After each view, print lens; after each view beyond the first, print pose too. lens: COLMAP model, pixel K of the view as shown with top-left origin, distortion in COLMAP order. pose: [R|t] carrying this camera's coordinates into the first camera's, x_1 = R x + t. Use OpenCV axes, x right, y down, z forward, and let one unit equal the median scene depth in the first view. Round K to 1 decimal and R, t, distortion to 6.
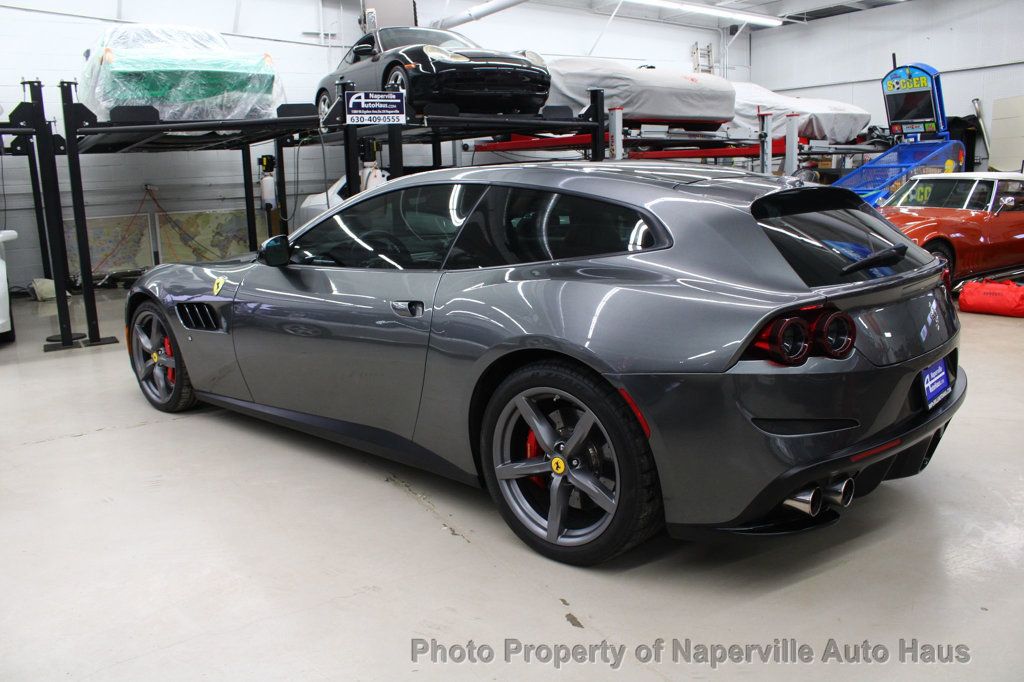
lens RADIAL K [[848.5, 0, 508.2], [0, 848.5, 338.0], [0, 0, 1]] dist [-0.141876, 0.102026]
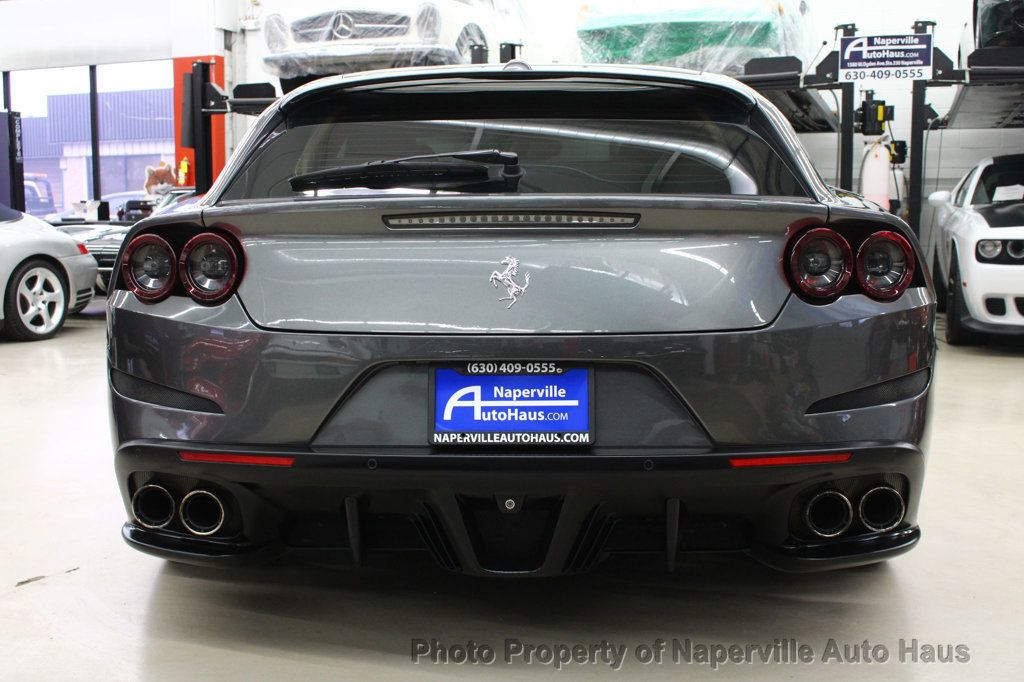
lens RADIAL K [[1148.0, 0, 512.8], [0, 1148.0, 336.9], [0, 0, 1]] dist [-0.079687, 0.000000]
pose [[0.641329, 0.108647, -0.759535, 0.374485], [-0.163149, 0.986596, 0.003369, 0.001743], [0.749720, 0.121757, 0.650458, 0.176691]]
